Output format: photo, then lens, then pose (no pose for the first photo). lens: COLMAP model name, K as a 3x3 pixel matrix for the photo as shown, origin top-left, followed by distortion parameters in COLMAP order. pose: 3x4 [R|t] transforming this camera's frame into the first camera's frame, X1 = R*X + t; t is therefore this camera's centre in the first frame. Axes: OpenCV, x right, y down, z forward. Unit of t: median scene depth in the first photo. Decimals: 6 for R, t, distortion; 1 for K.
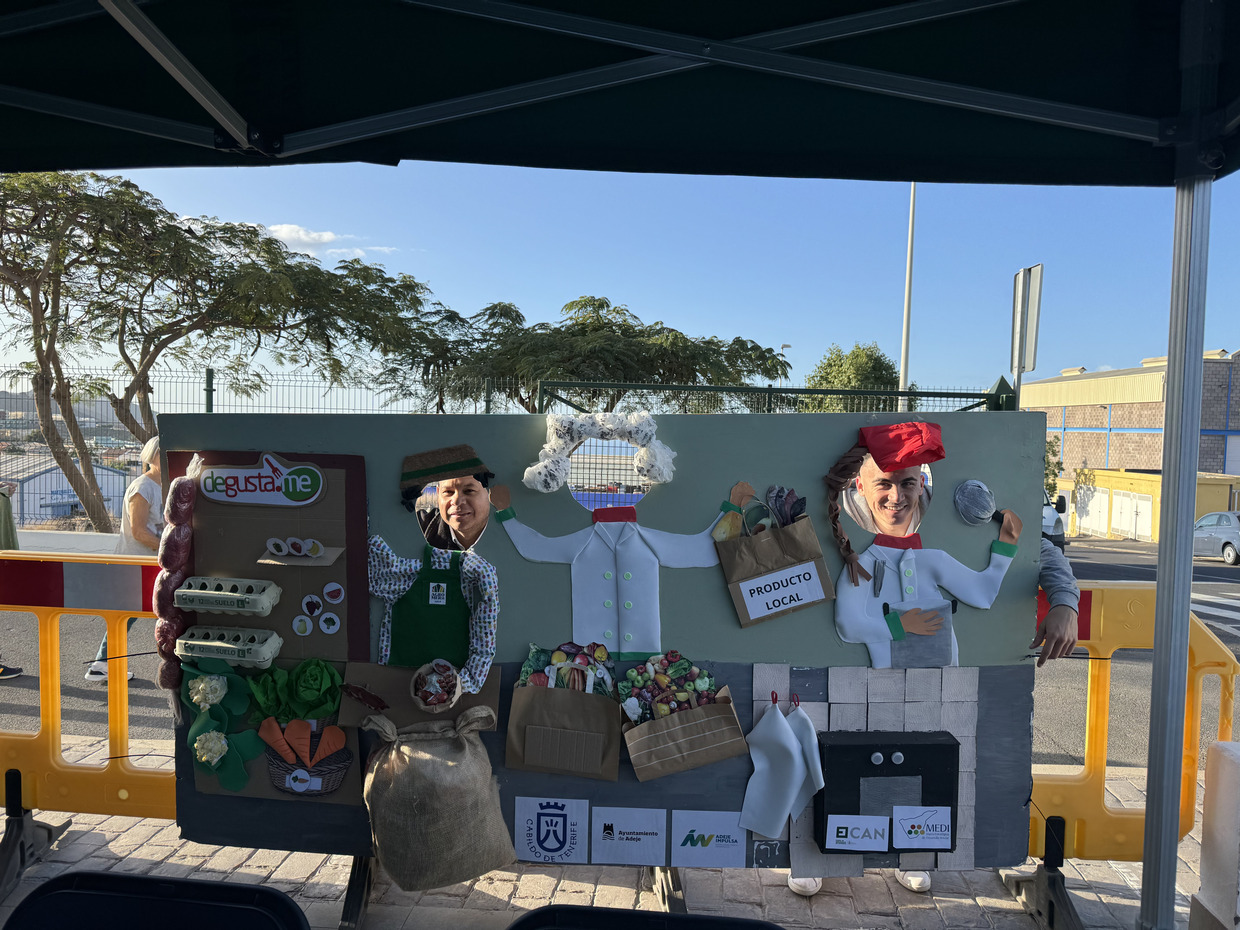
lens RADIAL K [[870.5, 0, 620.0], [0, 870.5, 465.0], [0, 0, 1]] dist [0.135545, -0.345704]
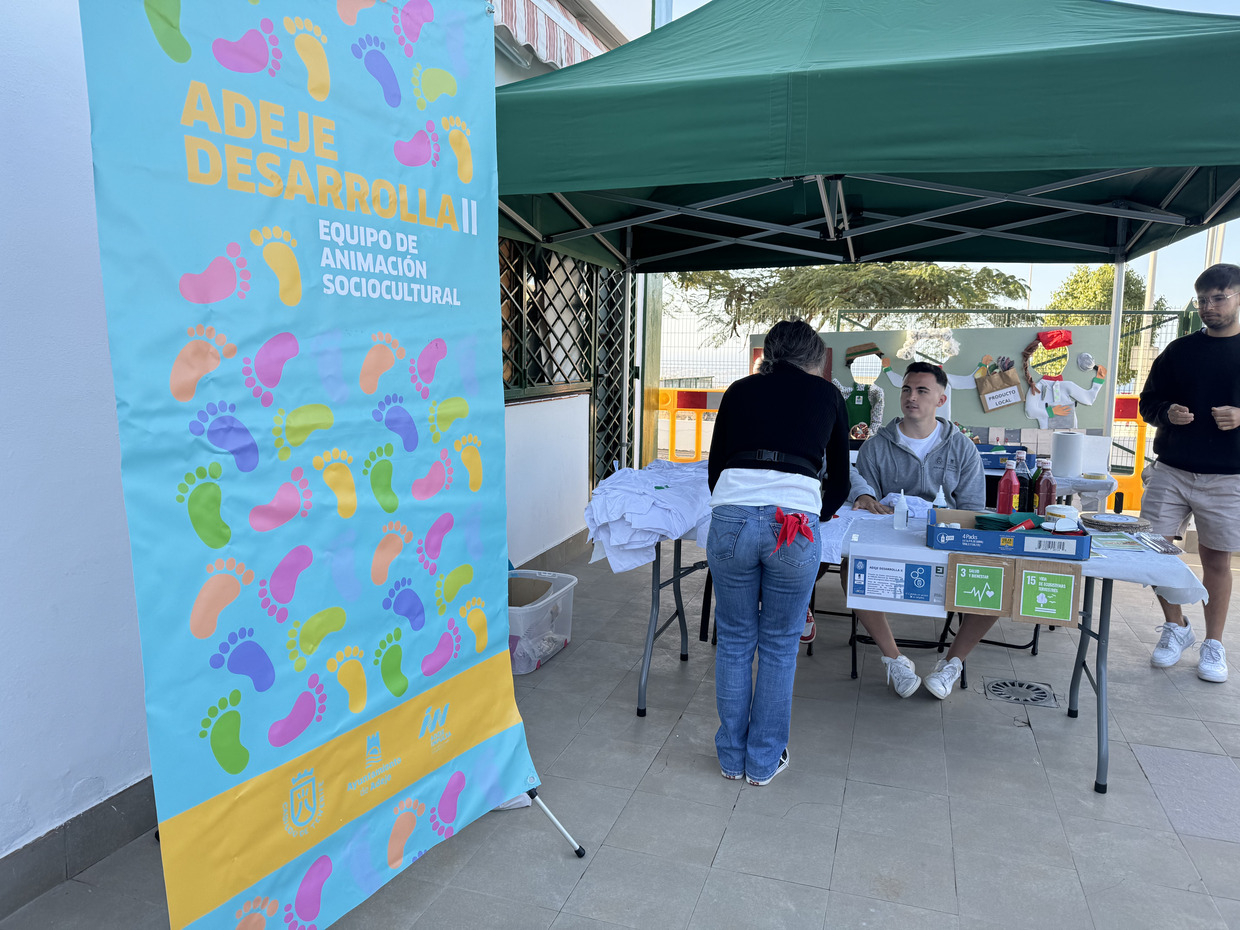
lens RADIAL K [[877.0, 0, 617.9], [0, 877.0, 470.6], [0, 0, 1]] dist [0.090721, -0.184441]
pose [[0.968746, 0.020190, -0.247233, -0.253595], [0.003082, 0.995626, 0.093381, 0.108912], [0.248037, -0.091224, 0.964446, -1.758720]]
